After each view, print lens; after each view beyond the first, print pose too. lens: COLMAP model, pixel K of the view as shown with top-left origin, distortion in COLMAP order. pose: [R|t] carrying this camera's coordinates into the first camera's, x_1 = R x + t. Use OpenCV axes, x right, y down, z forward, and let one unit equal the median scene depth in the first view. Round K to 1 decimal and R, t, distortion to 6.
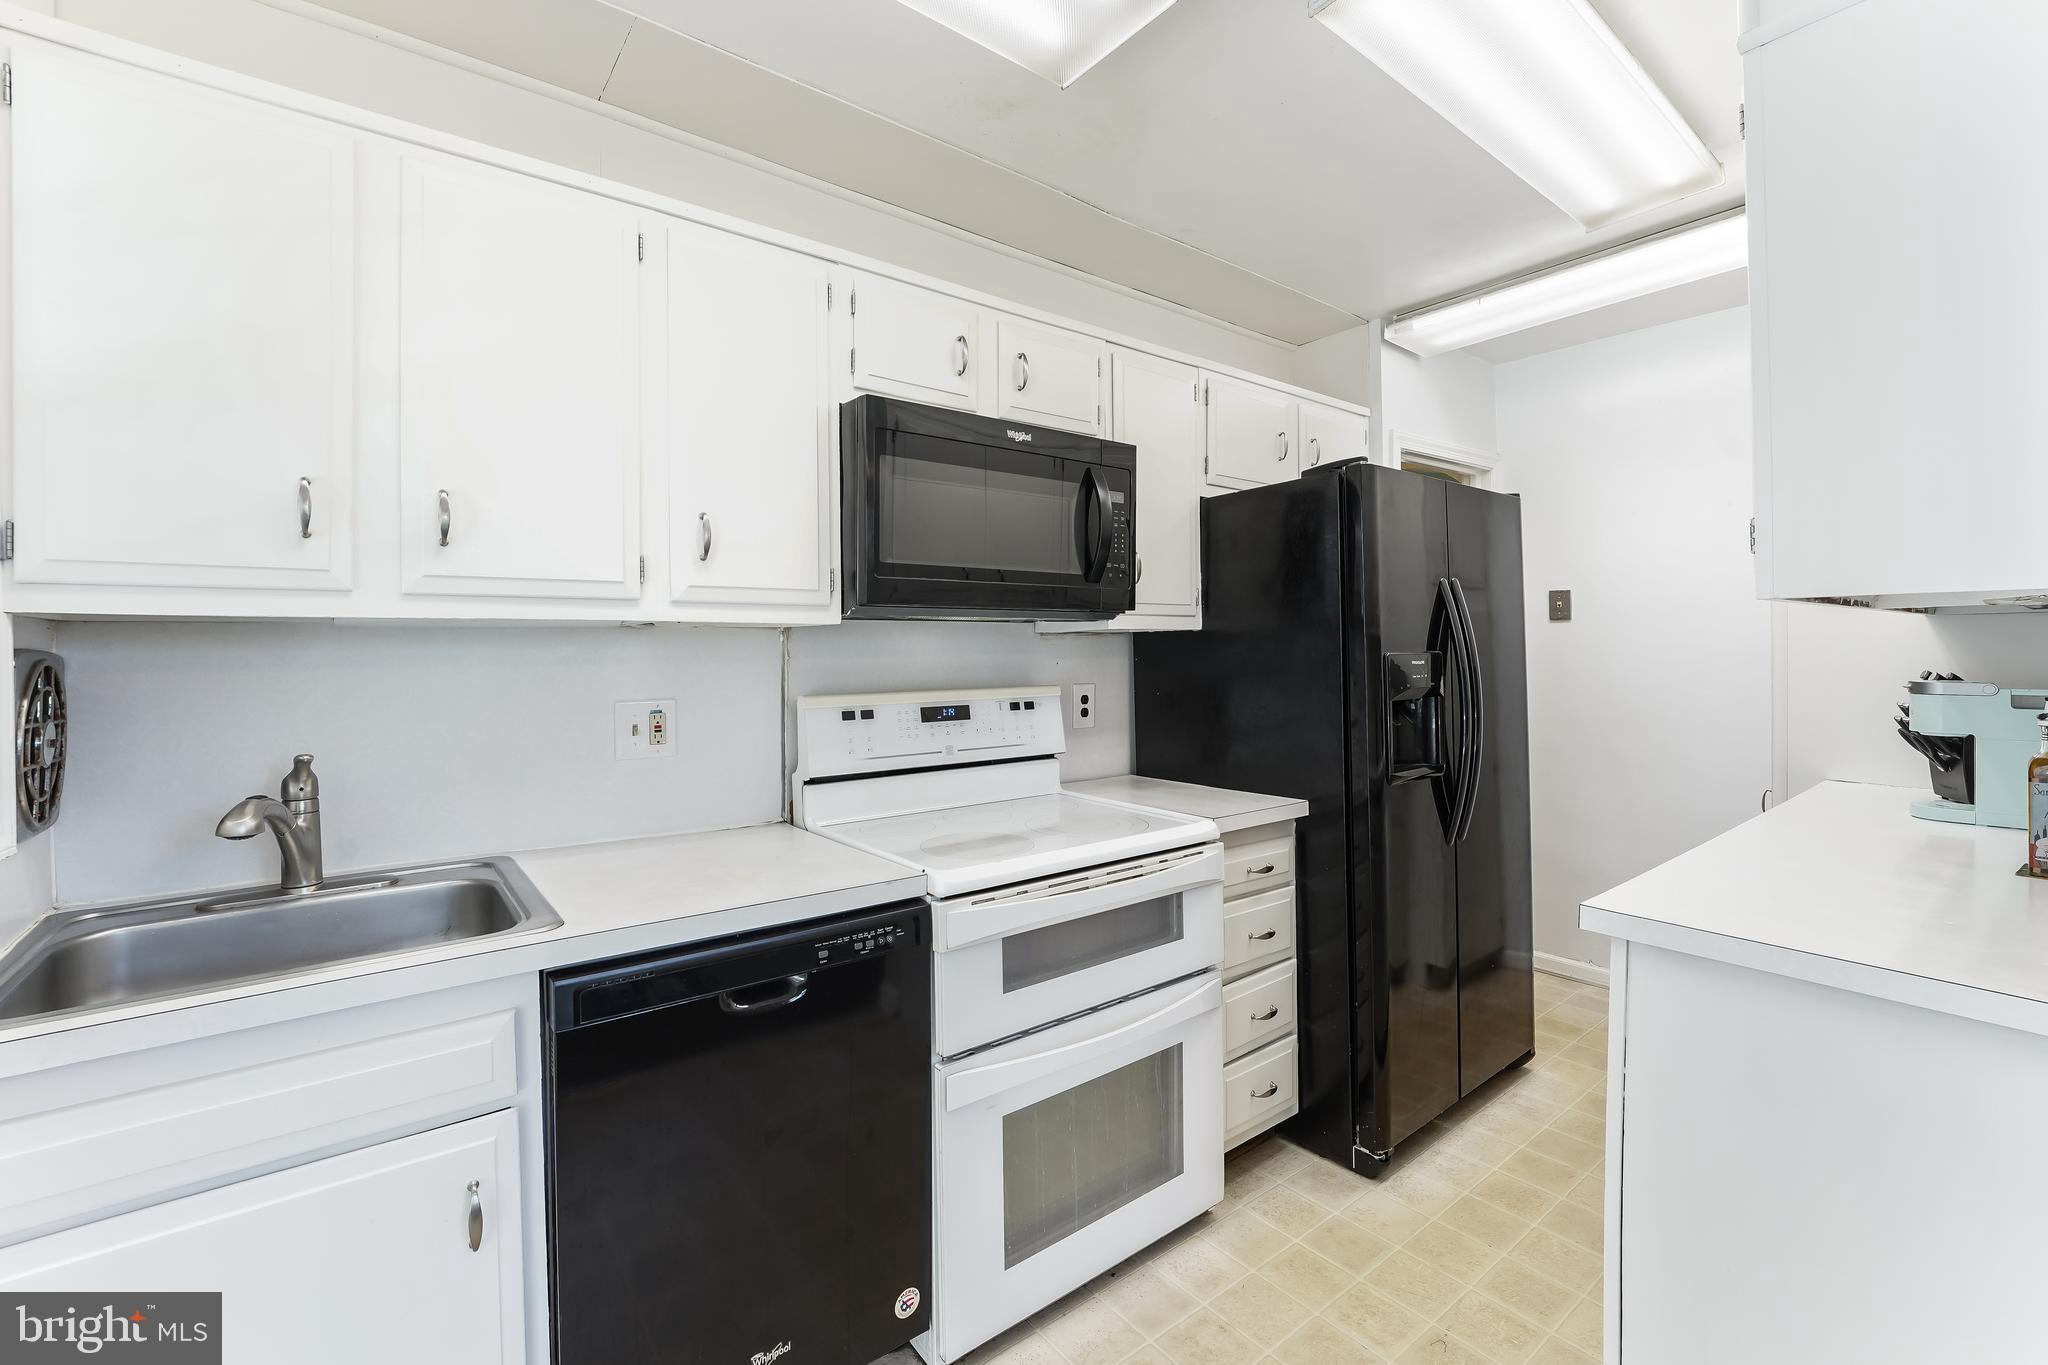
lens RADIAL K [[877.3, 0, 1029.5], [0, 877.3, 651.9], [0, 0, 1]] dist [-0.008122, 0.000022]
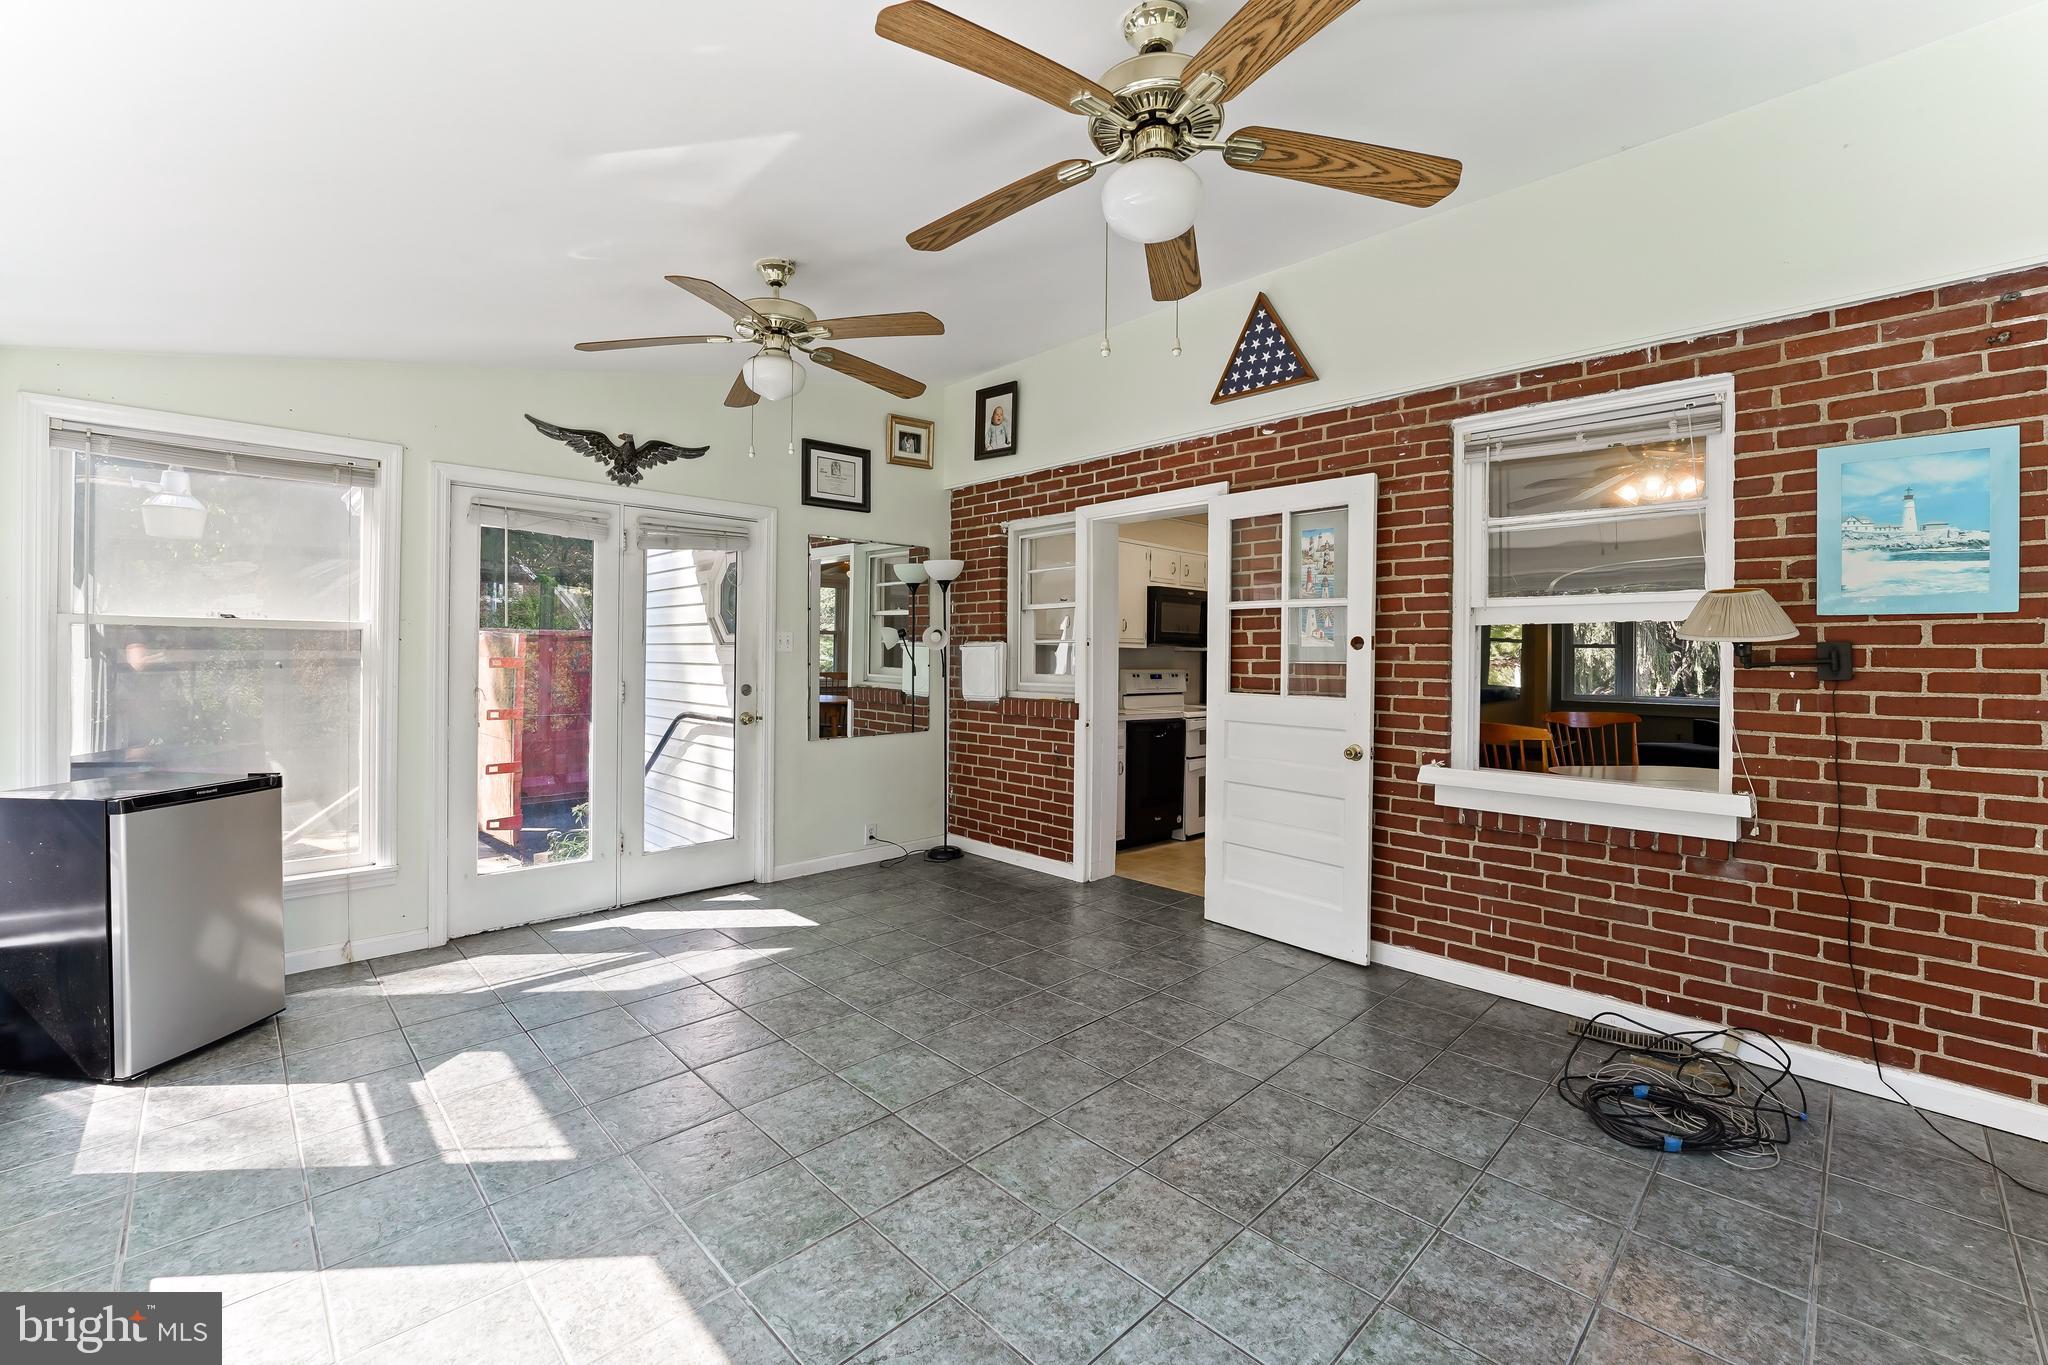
lens RADIAL K [[852.9, 0, 1012.5], [0, 852.9, 668.6], [0, 0, 1]] dist [-0.003998, 0.000051]
pose [[0.994890, 0.016066, 0.099677, -1.075638], [-0.016682, 0.999847, 0.005355, 0.040347], [-0.099576, -0.006990, 0.995005, -2.325520]]
